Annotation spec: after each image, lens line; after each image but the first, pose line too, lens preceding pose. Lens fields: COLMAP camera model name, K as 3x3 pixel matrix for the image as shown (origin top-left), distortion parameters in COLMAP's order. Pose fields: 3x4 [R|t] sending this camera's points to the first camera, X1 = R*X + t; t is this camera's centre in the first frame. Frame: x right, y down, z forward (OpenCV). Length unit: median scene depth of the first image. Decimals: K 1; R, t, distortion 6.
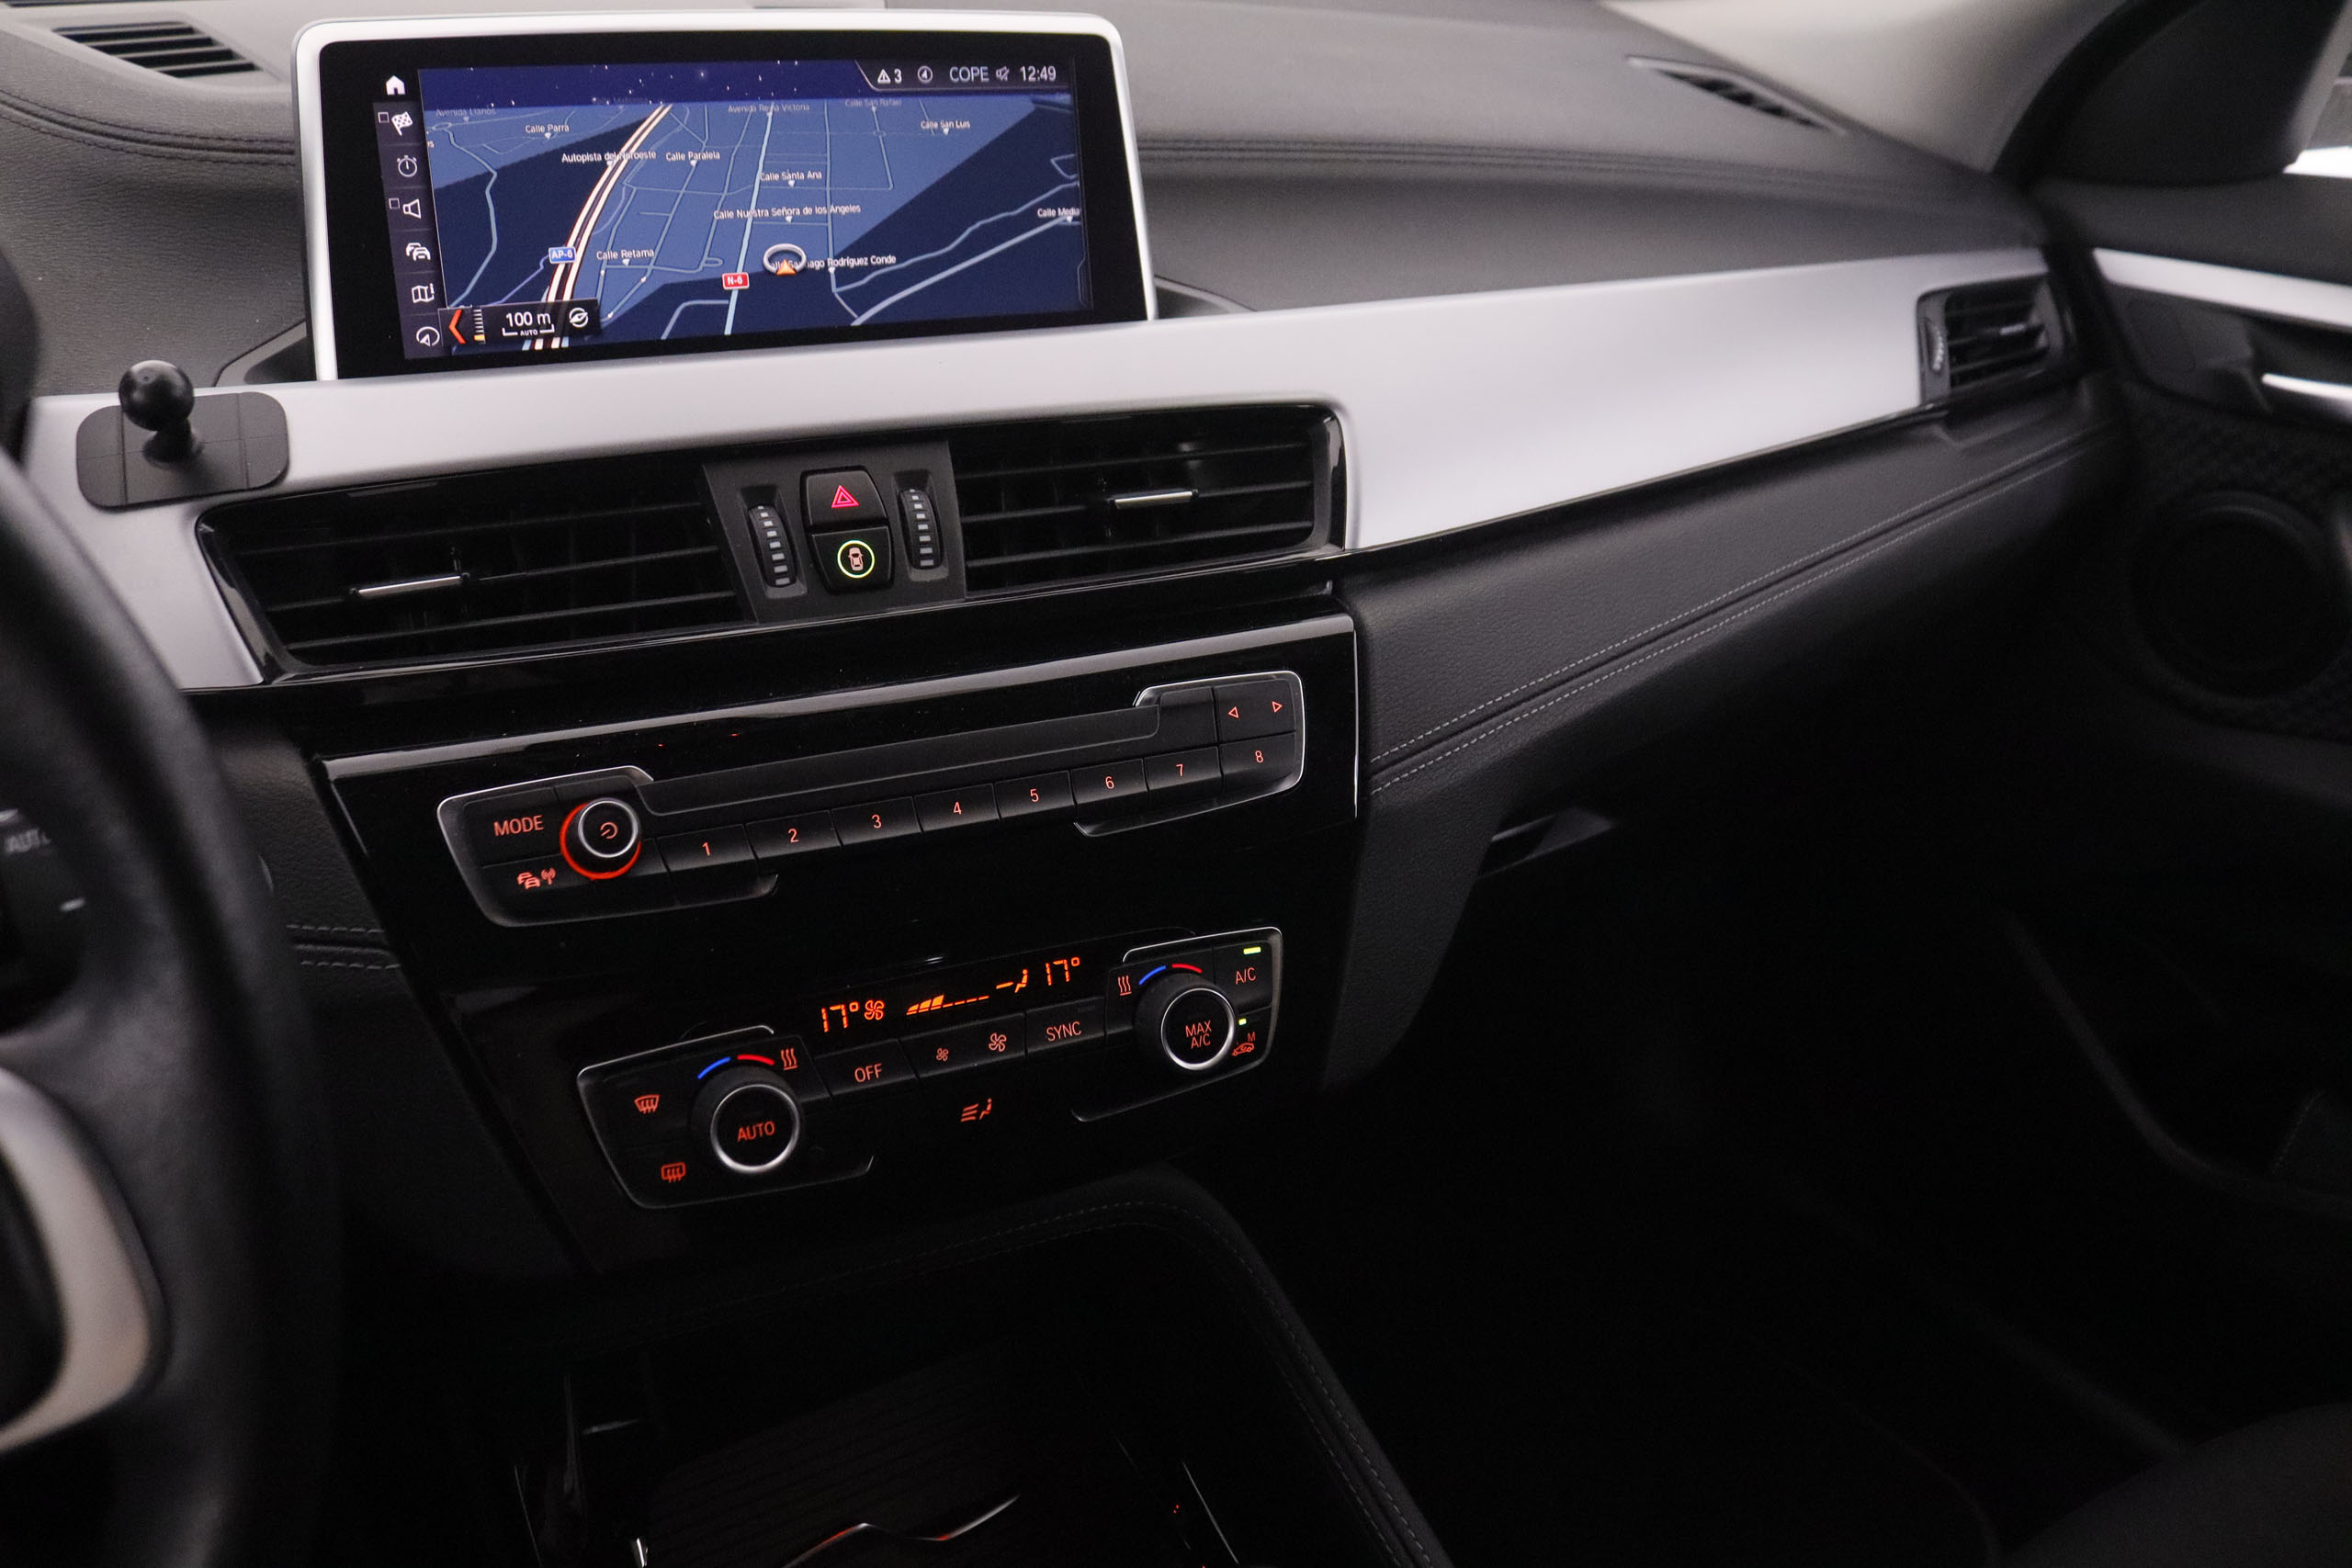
lens RADIAL K [[1959.0, 0, 1176.0], [0, 1959.0, 784.0], [0, 0, 1]] dist [-0.157508, 0.166033]
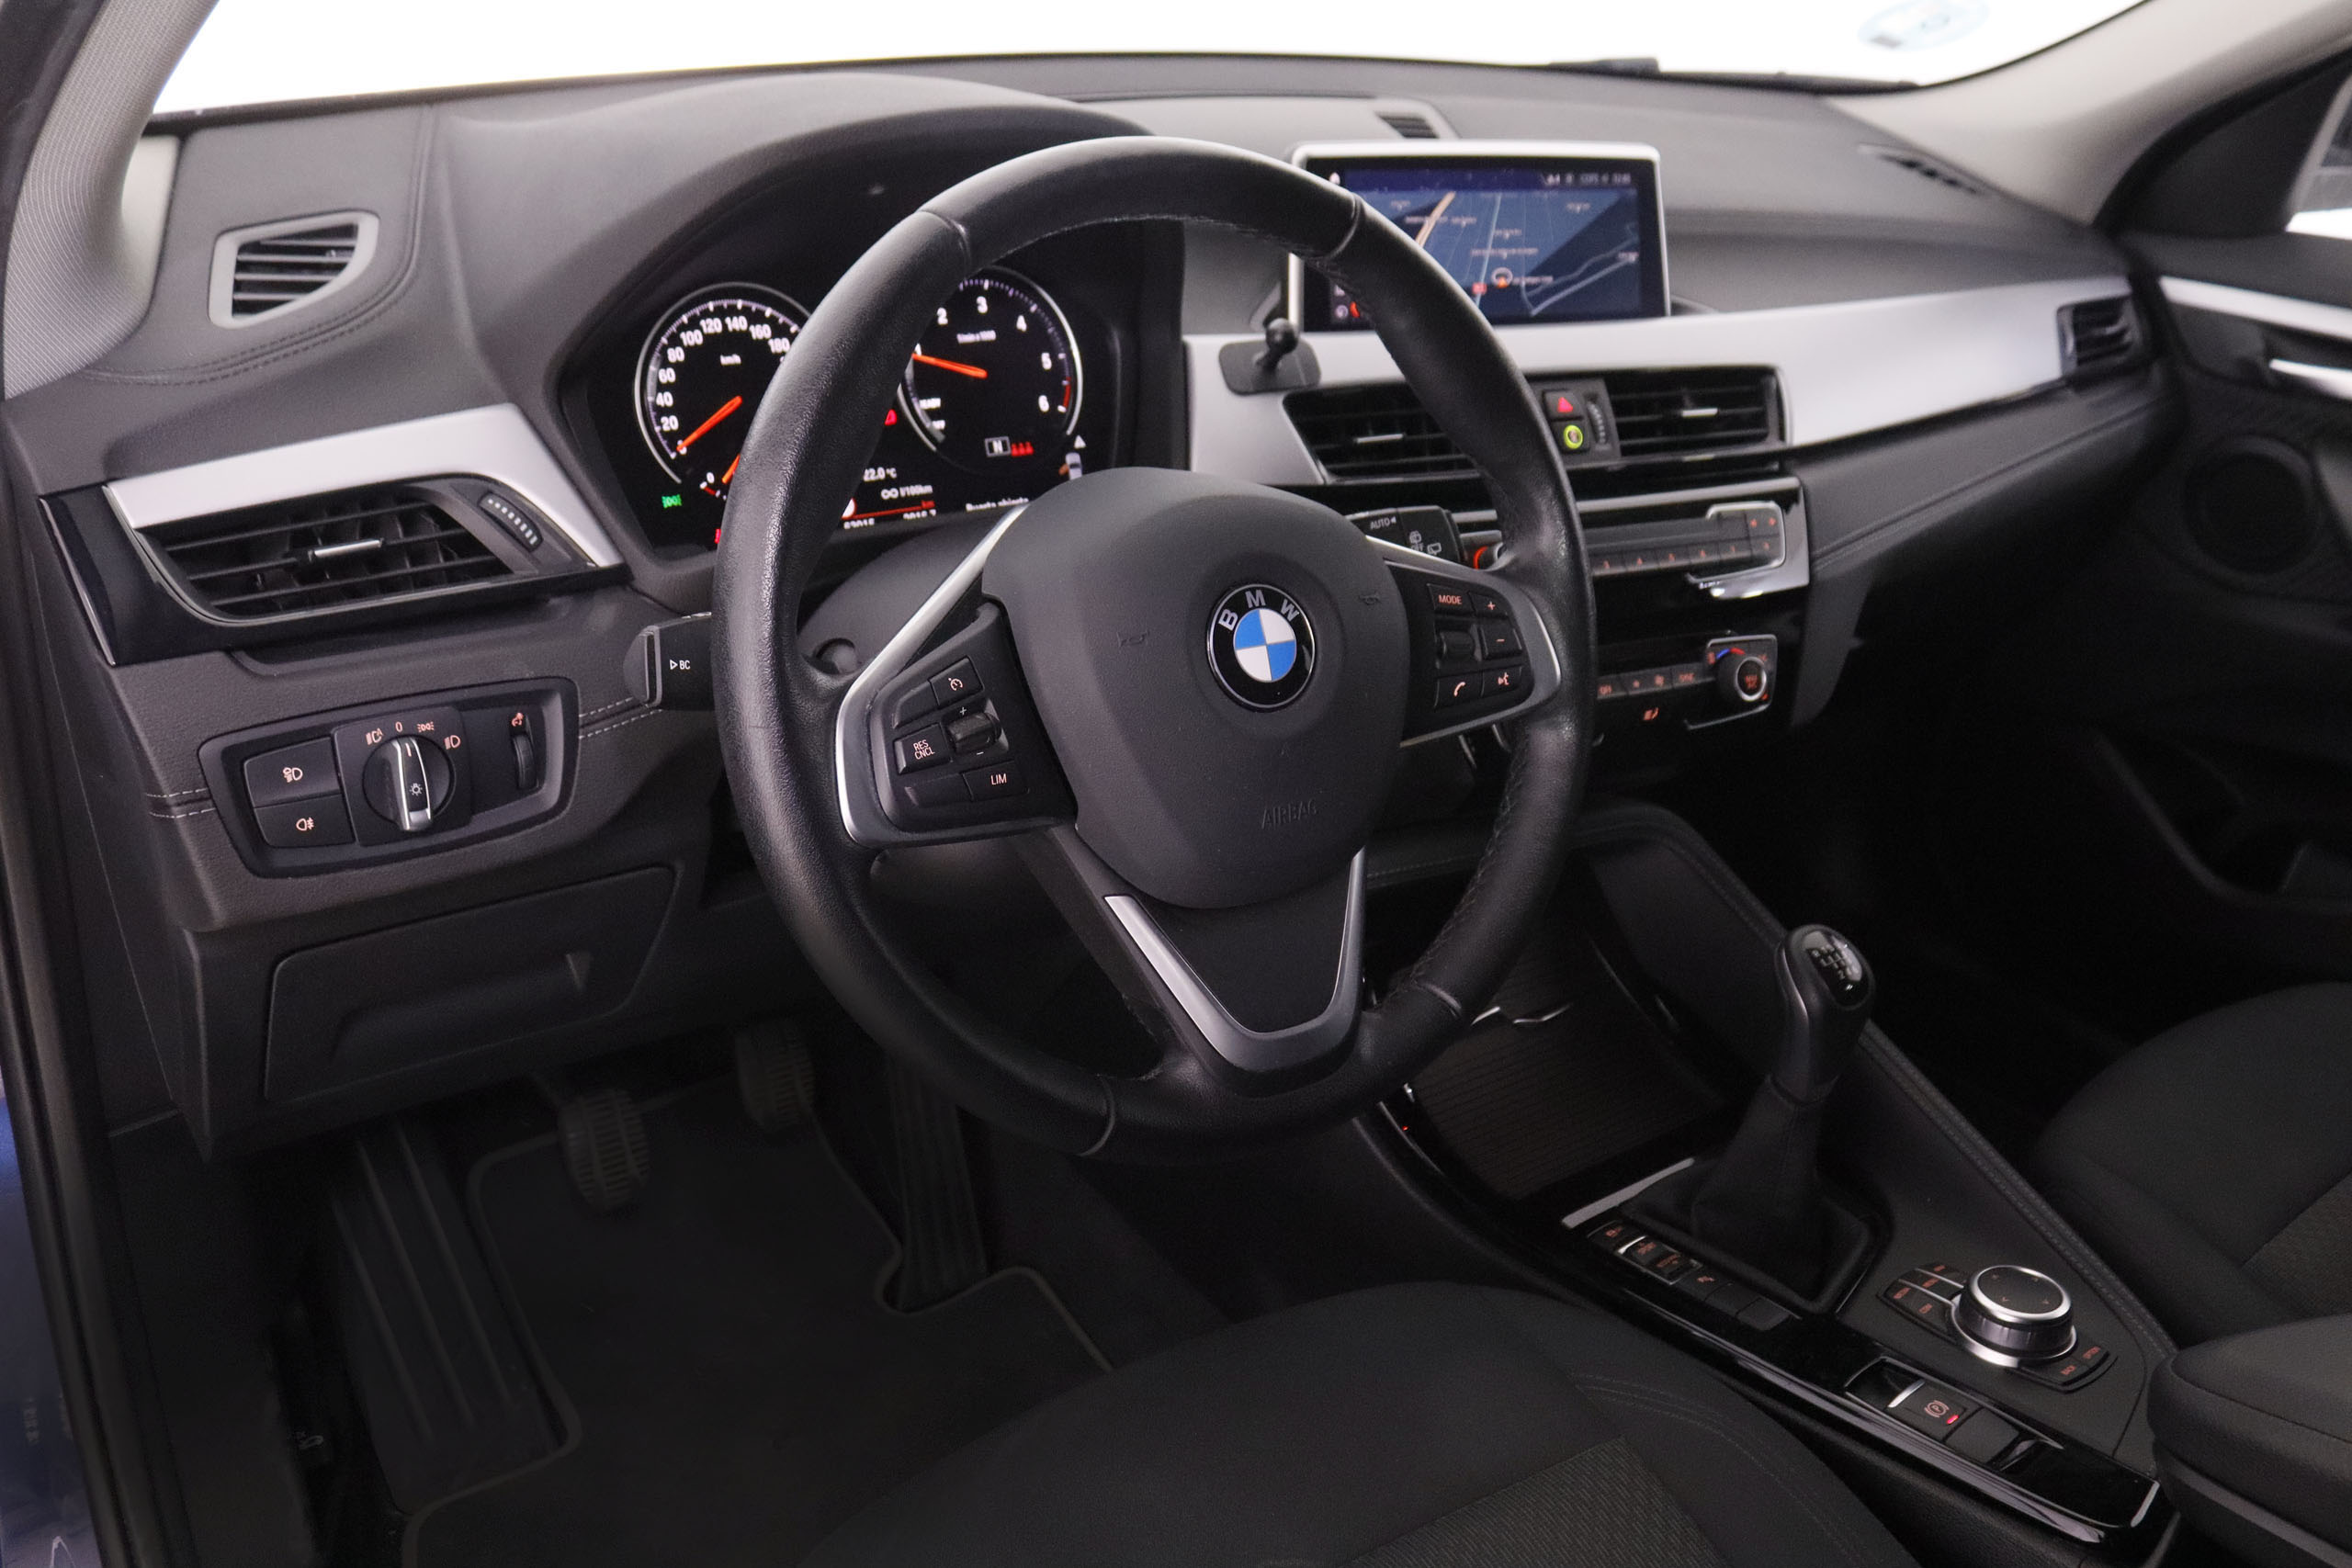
lens RADIAL K [[2228.8, 0, 1176.0], [0, 2228.8, 784.0], [0, 0, 1]] dist [-0.124594, 0.195767]
pose [[0.997821, 0.005915, 0.065709, -0.648234], [-0.004450, 0.999739, -0.022427, 0.259028], [-0.065825, 0.022086, 0.997587, -1.070959]]
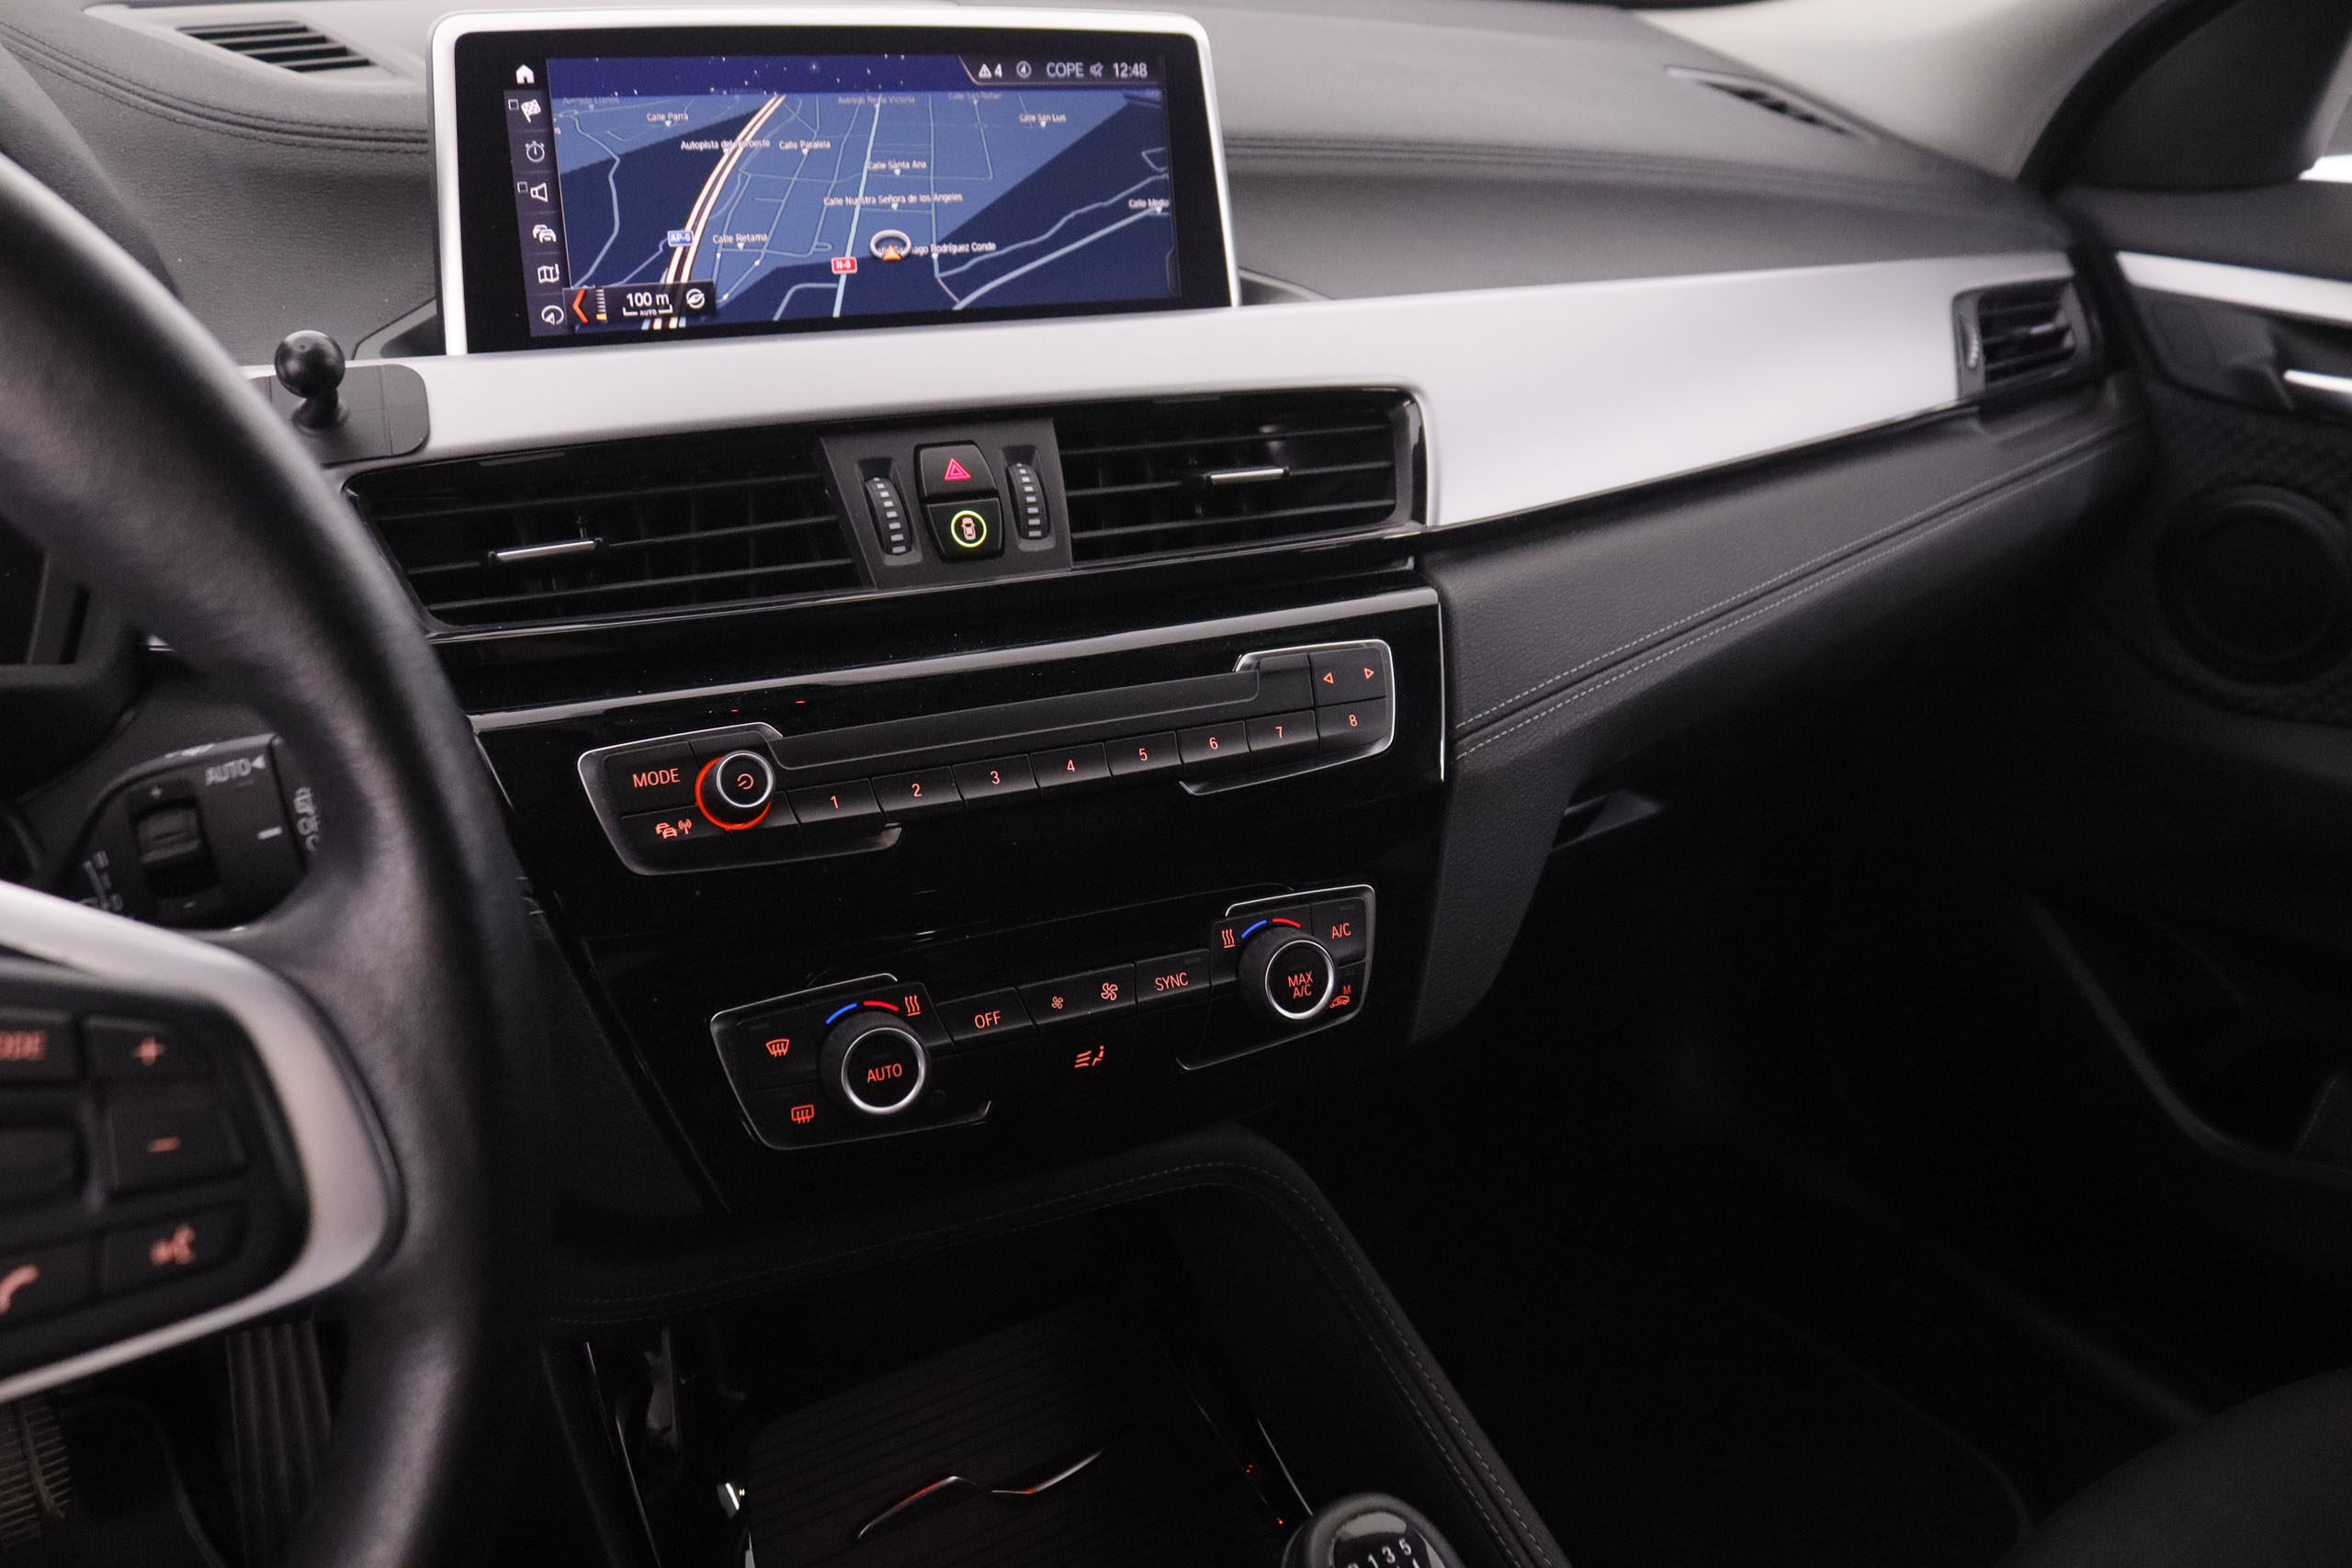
lens RADIAL K [[1959.0, 0, 1176.0], [0, 1959.0, 784.0], [0, 0, 1]] dist [-0.157508, 0.166033]
pose [[0.999976, -0.001090, 0.006890, -0.056571], [0.001186, 0.999901, -0.014052, 0.032960], [-0.006874, 0.014059, 0.999878, -0.037533]]
